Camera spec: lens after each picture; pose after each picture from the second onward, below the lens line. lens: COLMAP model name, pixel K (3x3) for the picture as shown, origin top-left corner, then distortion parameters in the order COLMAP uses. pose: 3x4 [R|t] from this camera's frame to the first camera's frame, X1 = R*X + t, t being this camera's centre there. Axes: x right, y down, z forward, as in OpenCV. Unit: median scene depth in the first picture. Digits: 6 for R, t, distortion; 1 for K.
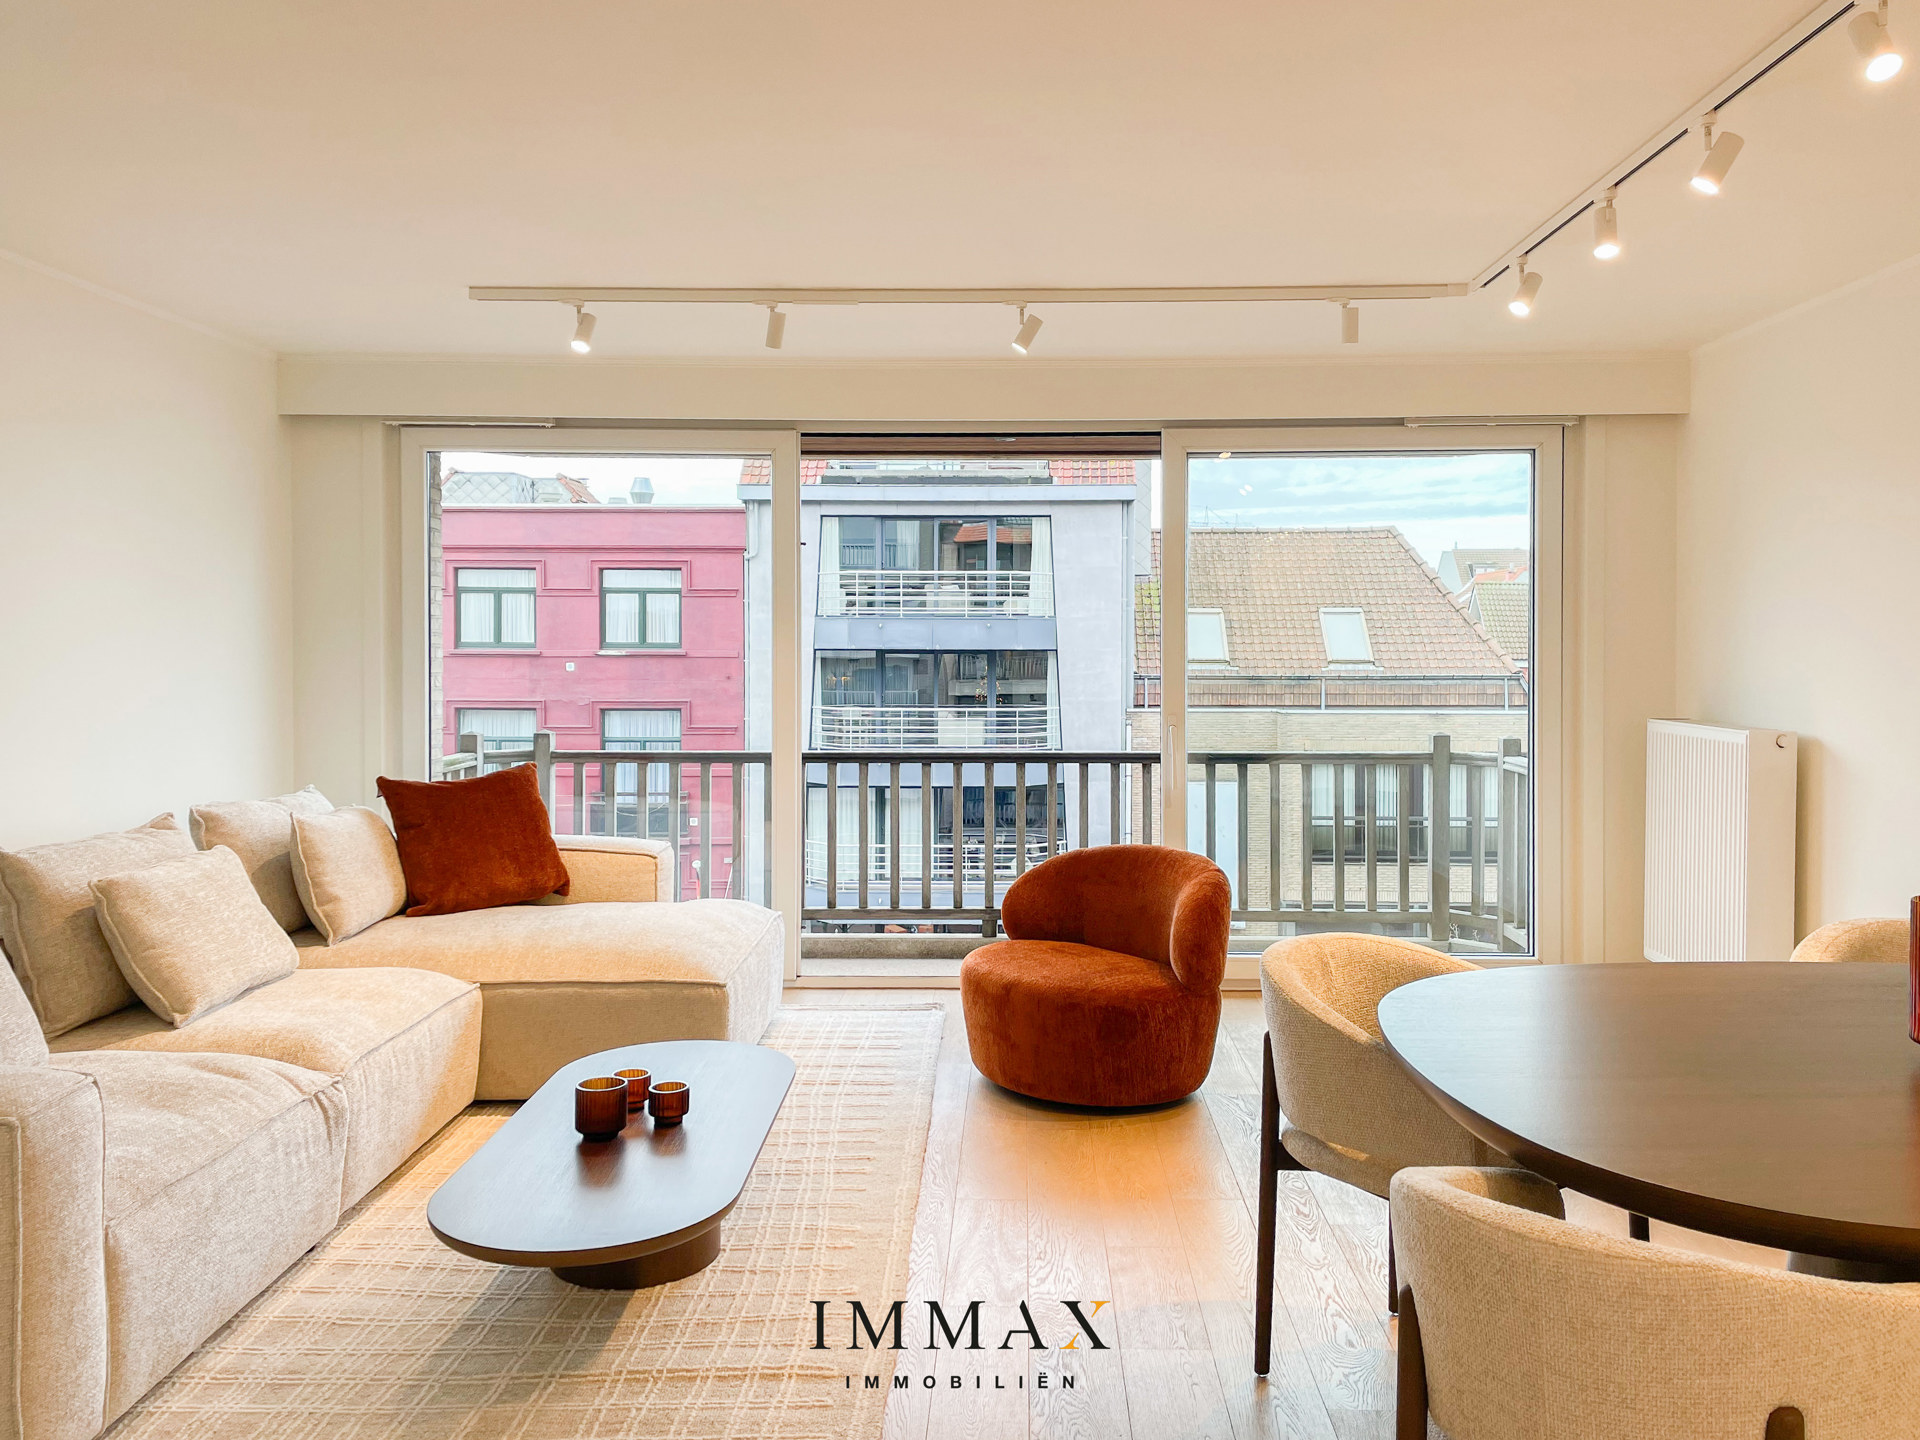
lens RADIAL K [[1489.0, 0, 1024.3], [0, 1489.0, 709.4], [0, 0, 1]] dist [0.093890, -0.093633]
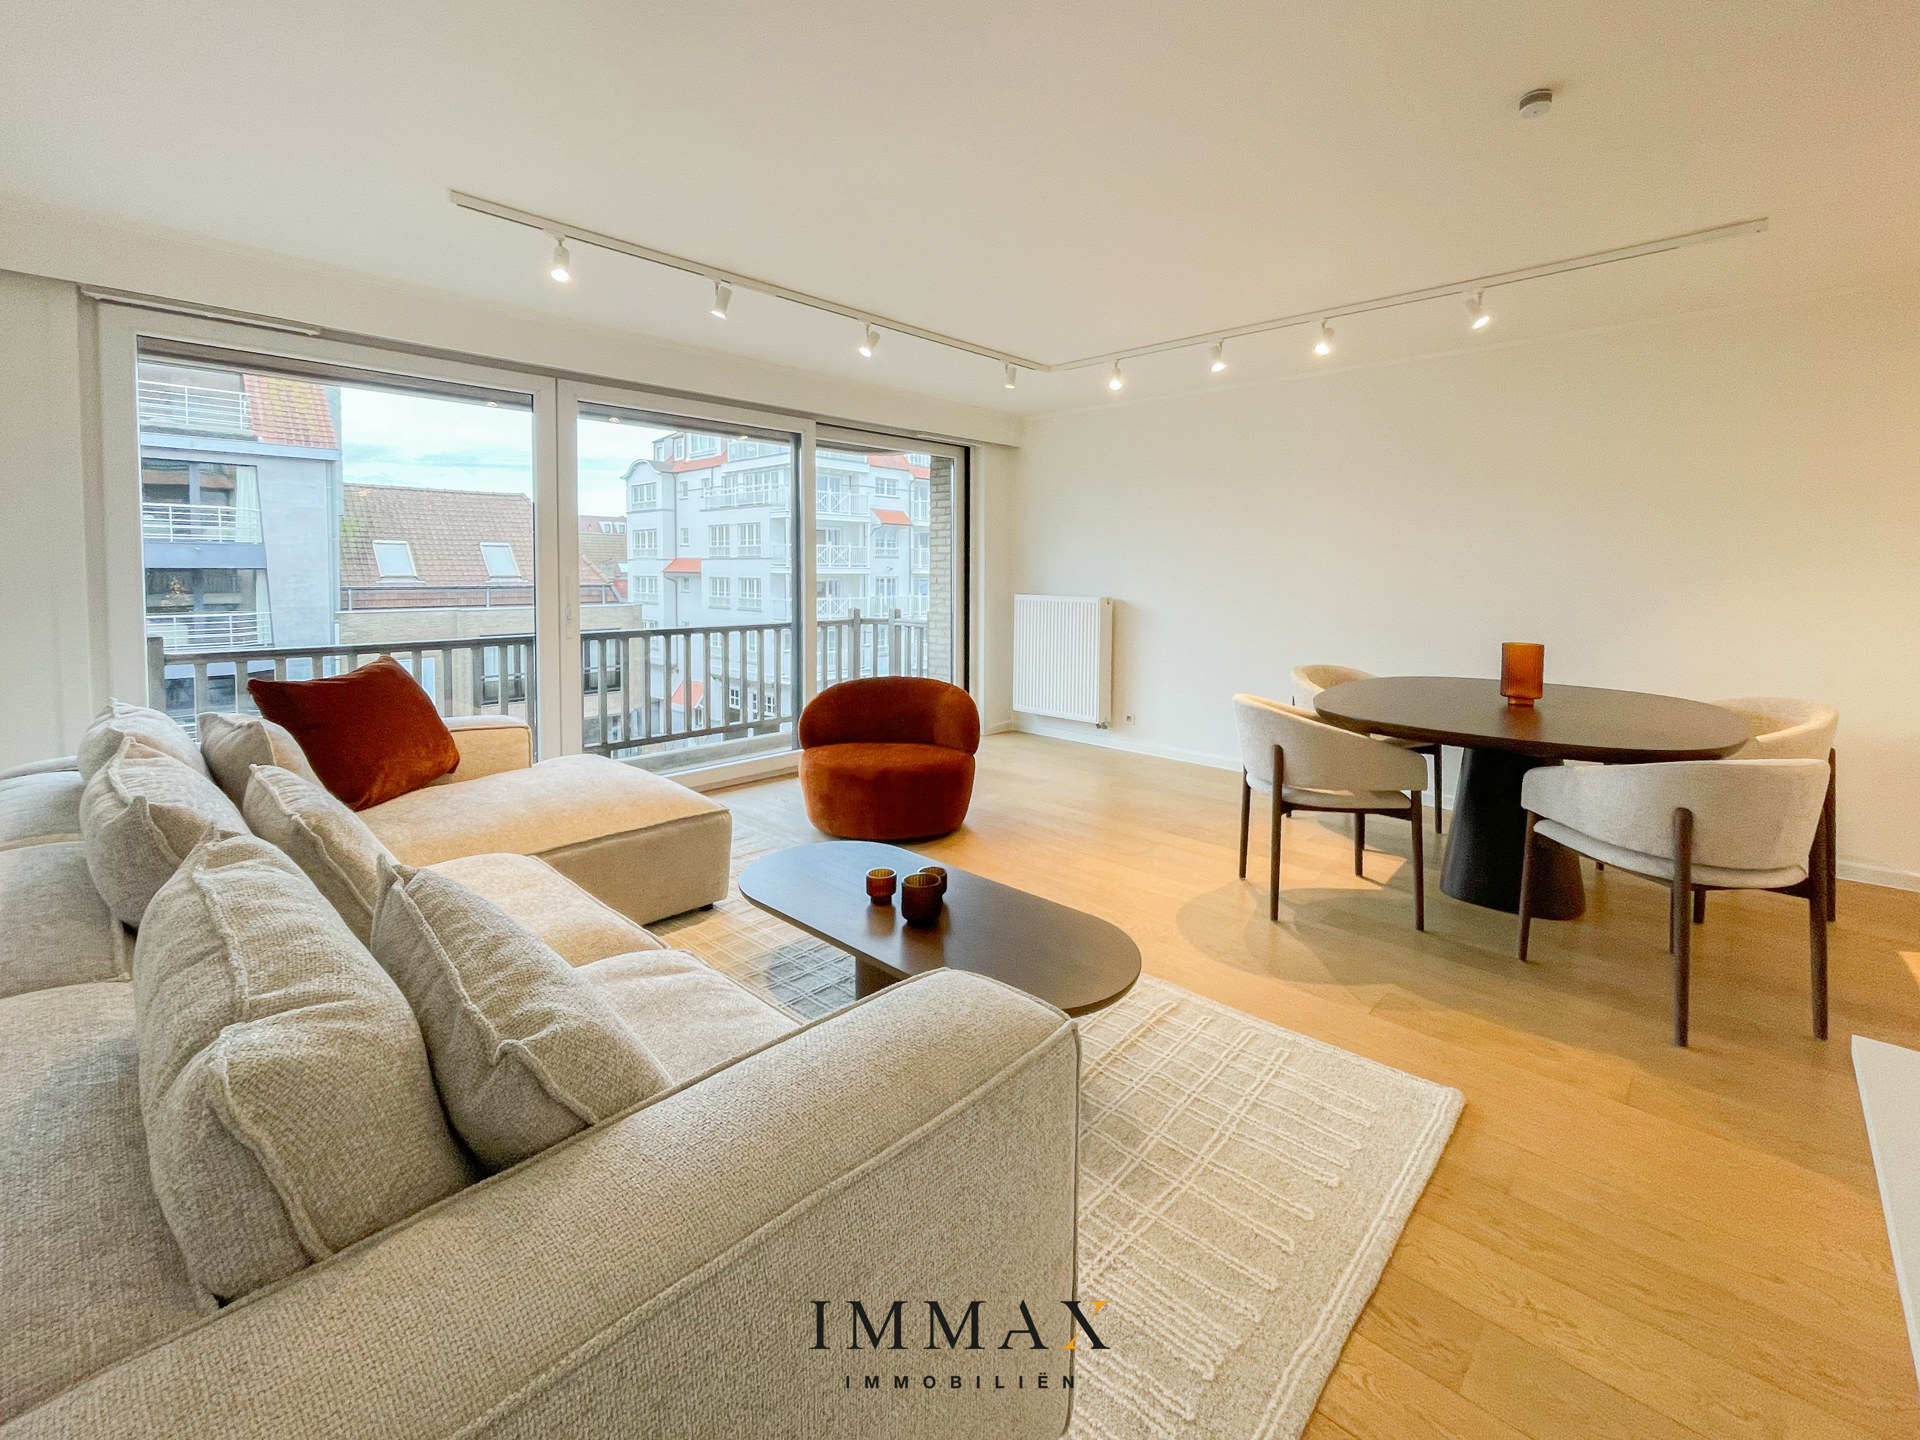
lens RADIAL K [[810.6, 0, 981.8], [0, 810.6, 623.7], [0, 0, 1]] dist [-0.007201, -0.000157]
pose [[0.677124, -0.045338, 0.734471, -0.481468], [0.027656, 0.998963, 0.036169, 0.004592], [-0.735349, -0.004179, 0.677676, 0.325228]]
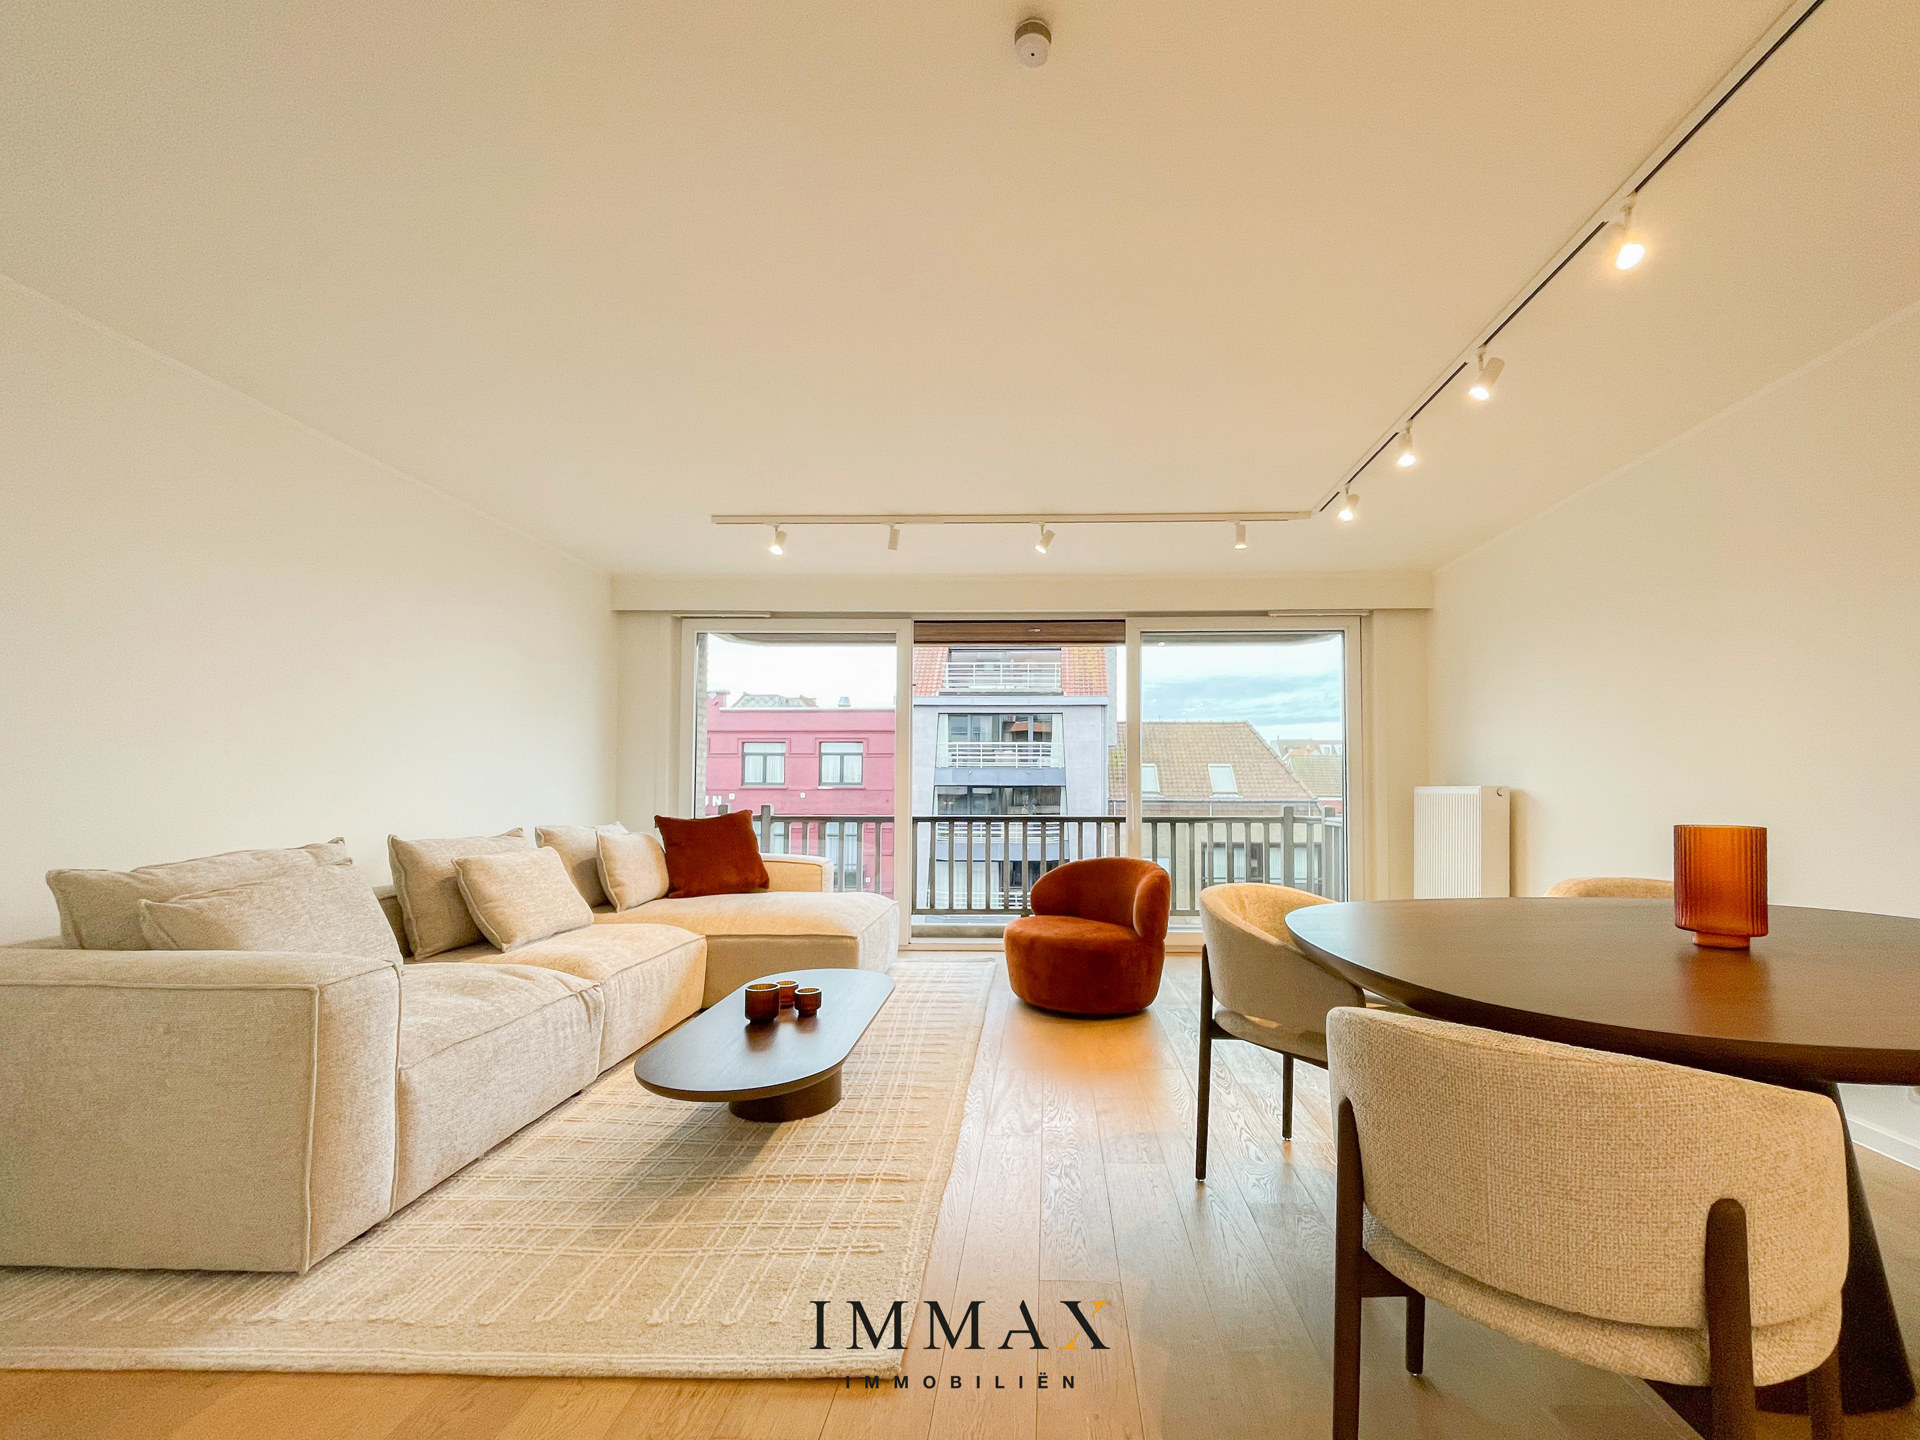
lens RADIAL K [[799.5, 0, 1043.5], [0, 799.5, 789.2], [0, 0, 1]] dist [-0.000773, -0.000085]
pose [[0.999974, -0.000683, -0.007211, 0.006369], [0.000357, 0.998984, -0.045061, 0.055369], [0.007234, 0.045057, 0.998958, 0.119803]]
